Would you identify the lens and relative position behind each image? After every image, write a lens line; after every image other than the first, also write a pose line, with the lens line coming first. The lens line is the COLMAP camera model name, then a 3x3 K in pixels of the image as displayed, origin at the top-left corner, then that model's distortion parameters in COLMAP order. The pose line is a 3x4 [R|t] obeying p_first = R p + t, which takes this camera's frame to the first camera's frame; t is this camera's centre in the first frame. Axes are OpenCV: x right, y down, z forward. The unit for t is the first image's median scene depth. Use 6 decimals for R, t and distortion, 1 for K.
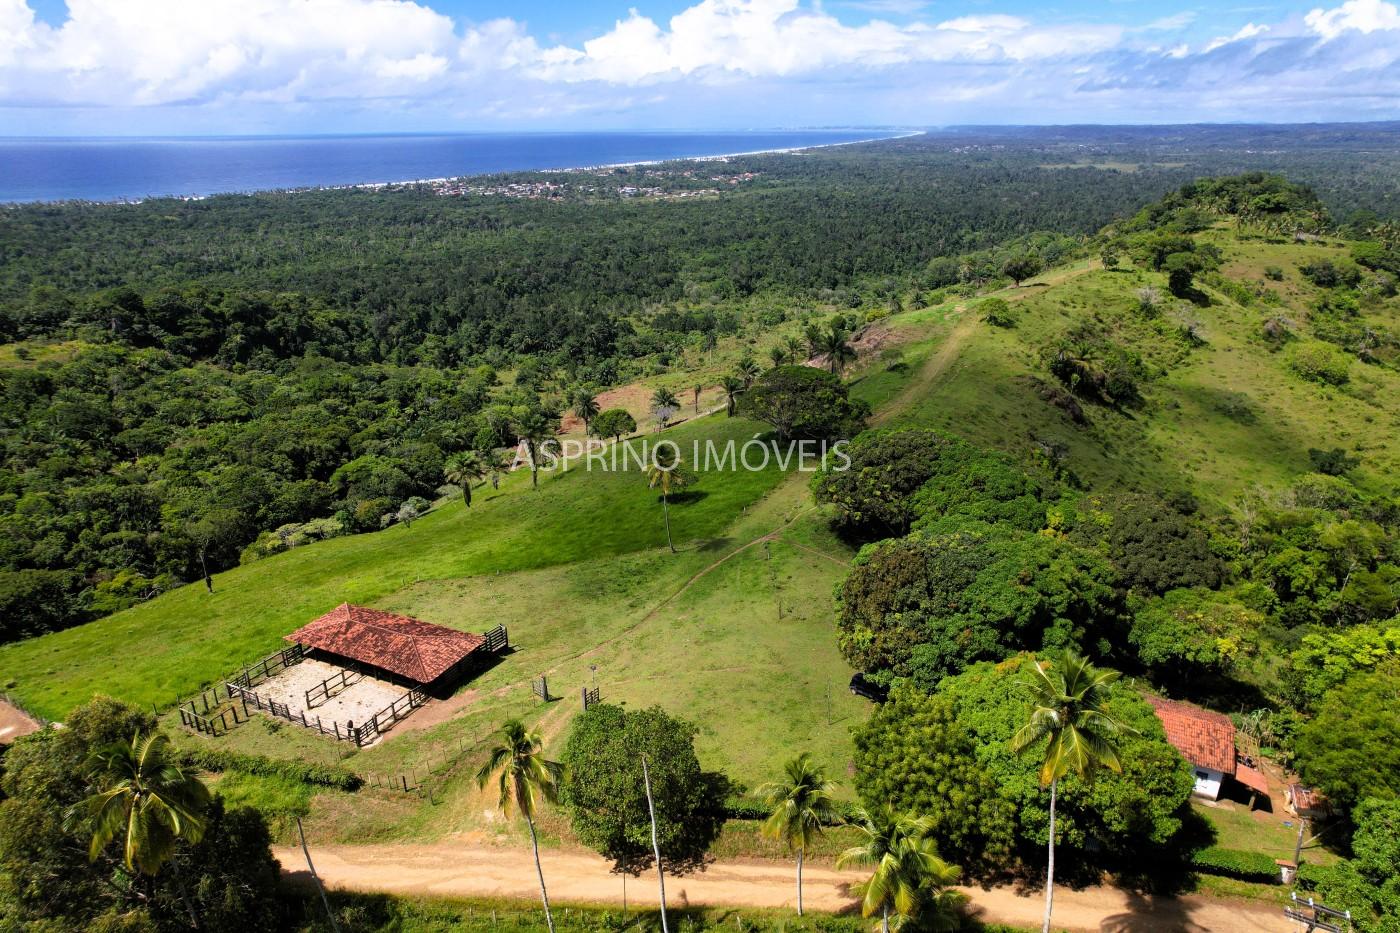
lens RADIAL K [[890.6, 0, 695.0], [0, 890.6, 480.8], [0, 0, 1]] dist [-0.075509, 0.065491]
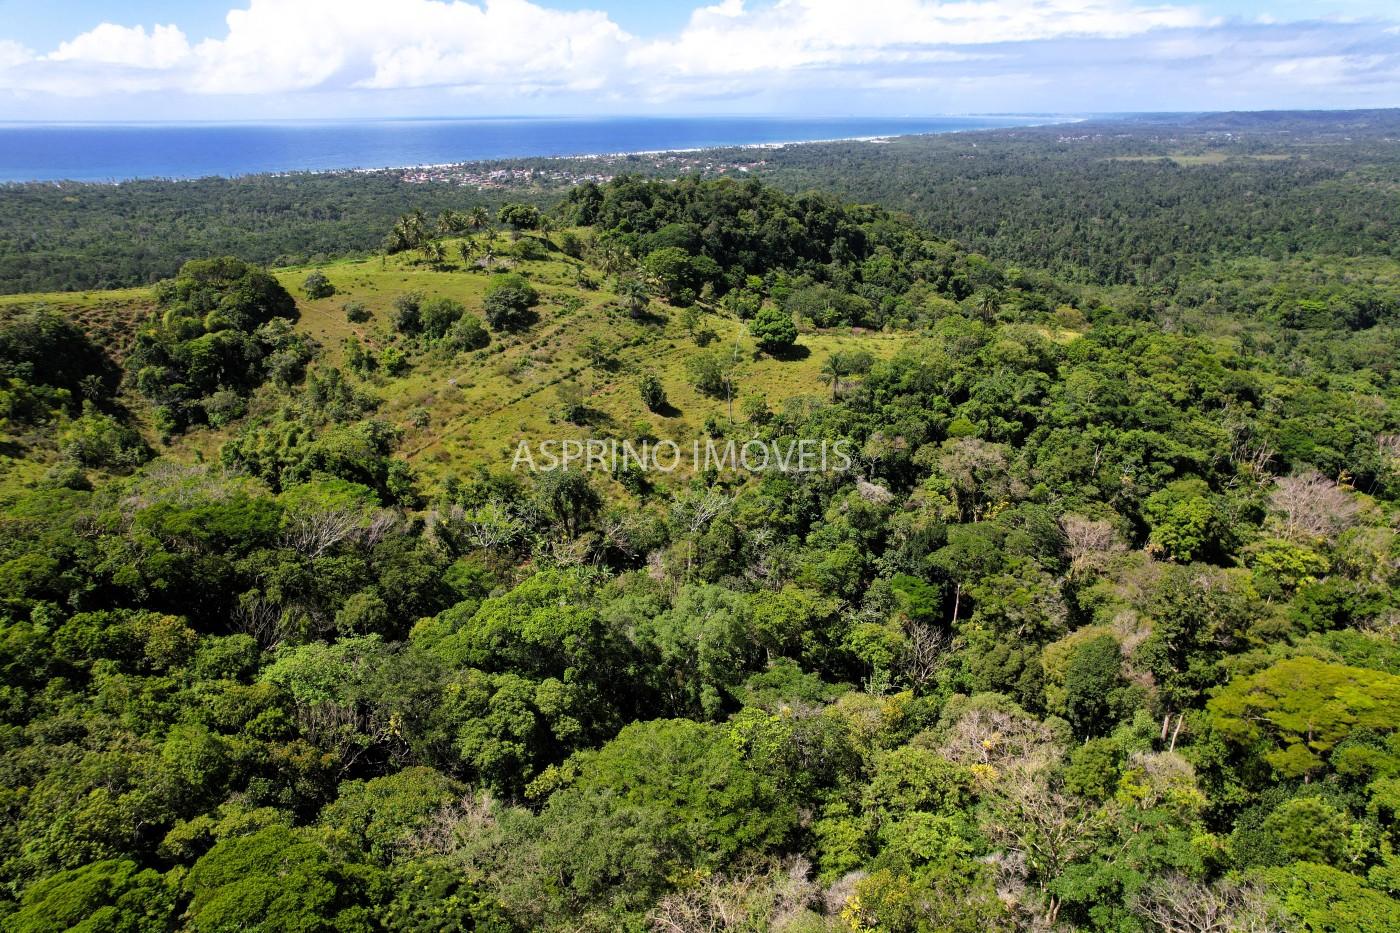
lens RADIAL K [[890.6, 0, 699.0], [0, 890.6, 498.7], [0, 0, 1]] dist [-0.075509, 0.065491]
pose [[0.984269, 0.074300, -0.160293, 0.936604], [-0.068848, 0.996852, 0.039310, -0.108087], [0.162709, -0.027656, 0.986286, 0.244468]]
